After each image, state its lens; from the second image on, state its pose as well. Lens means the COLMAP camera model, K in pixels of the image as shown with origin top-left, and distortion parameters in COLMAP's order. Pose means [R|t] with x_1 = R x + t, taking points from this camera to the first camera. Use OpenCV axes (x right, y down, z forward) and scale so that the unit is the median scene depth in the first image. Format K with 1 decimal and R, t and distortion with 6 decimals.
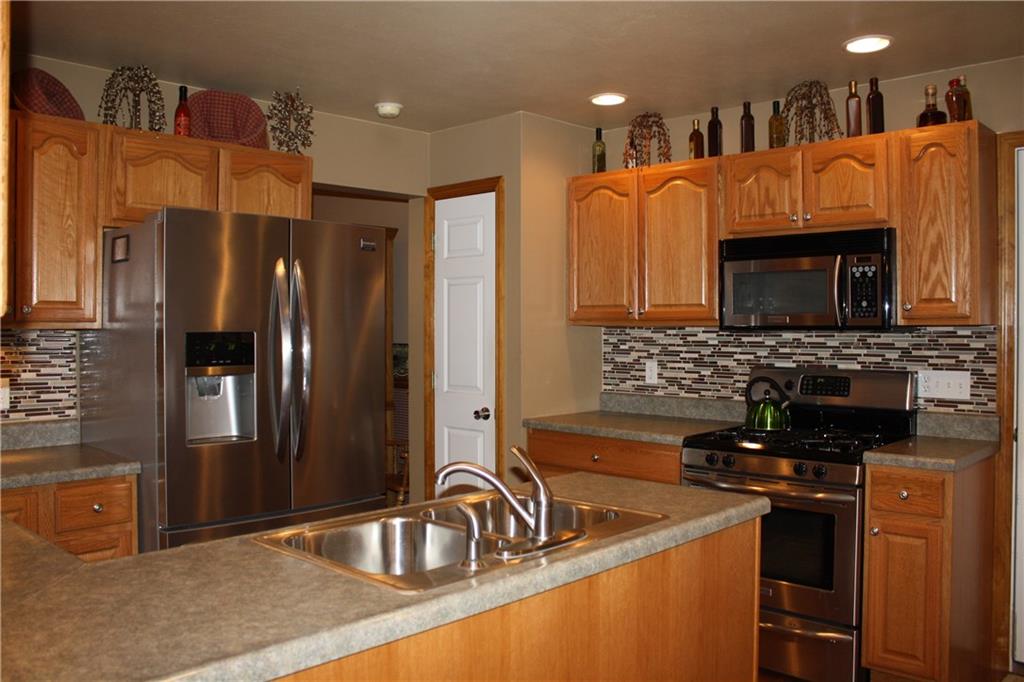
lens RADIAL K [[874.6, 0, 509.1], [0, 874.6, 325.2], [0, 0, 1]] dist [-0.124550, 0.078864]
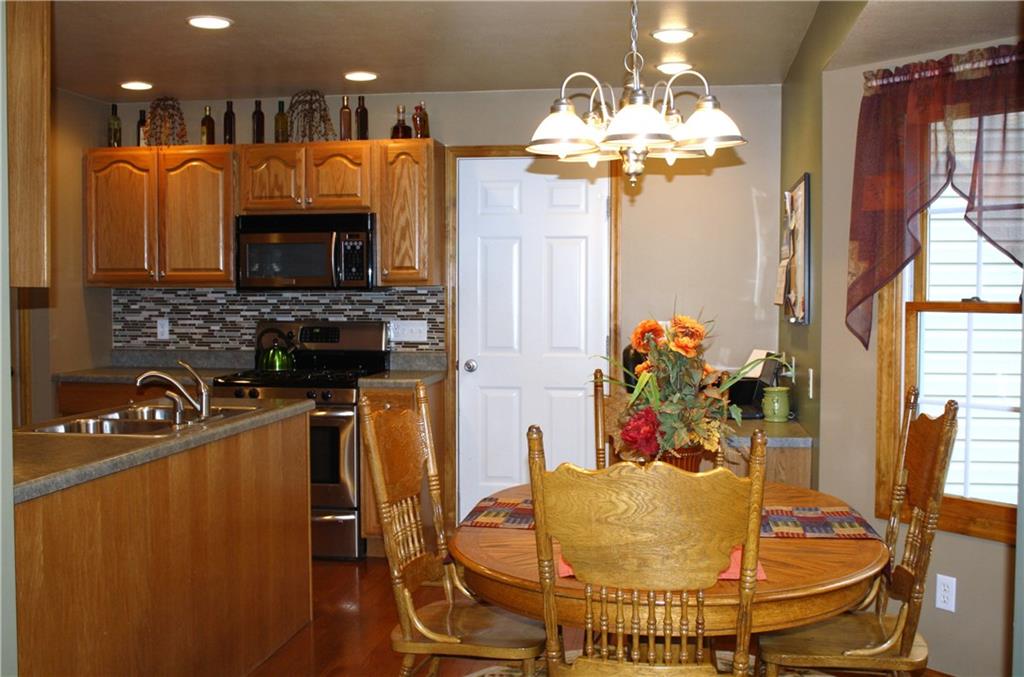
lens RADIAL K [[1119.5, 0, 515.6], [0, 1119.5, 341.8], [0, 0, 1]] dist [-0.067088, 0.000000]
pose [[0.824865, -0.026950, 0.564687, -0.331337], [0.000365, 0.998888, 0.047139, 0.004243], [-0.565330, -0.038678, 0.823958, -0.525145]]
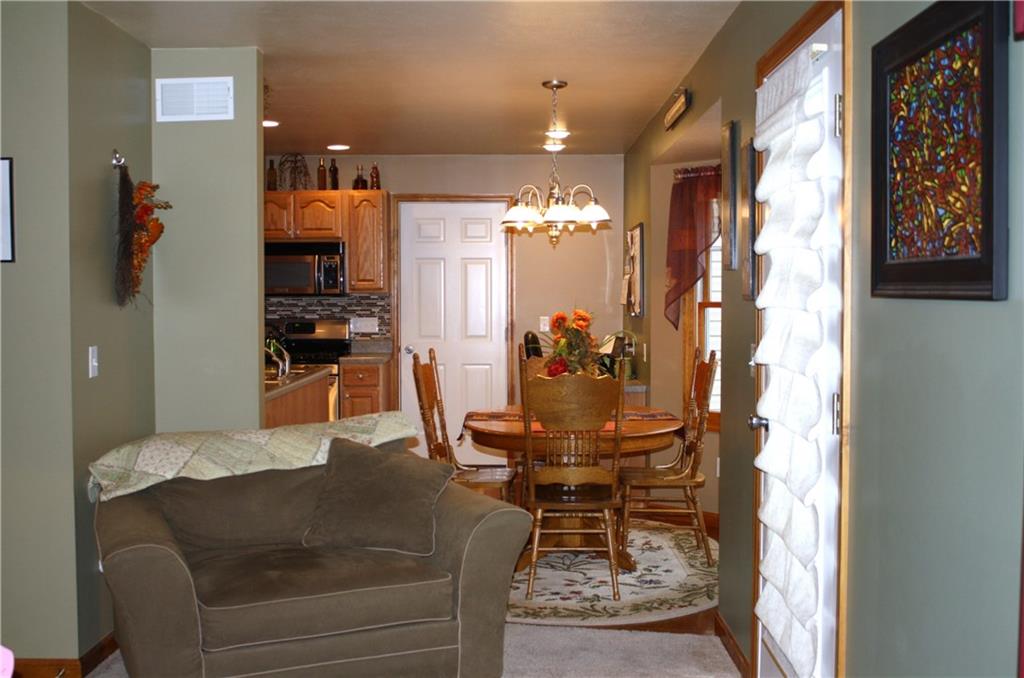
lens RADIAL K [[1153.7, 0, 511.3], [0, 1153.7, 338.0], [0, 0, 1]] dist [0.009320, 0.000000]
pose [[0.734714, -0.030259, 0.677701, -0.943355], [0.003732, 0.999170, 0.040566, -0.003015], [-0.678366, -0.027275, 0.734217, -1.051249]]
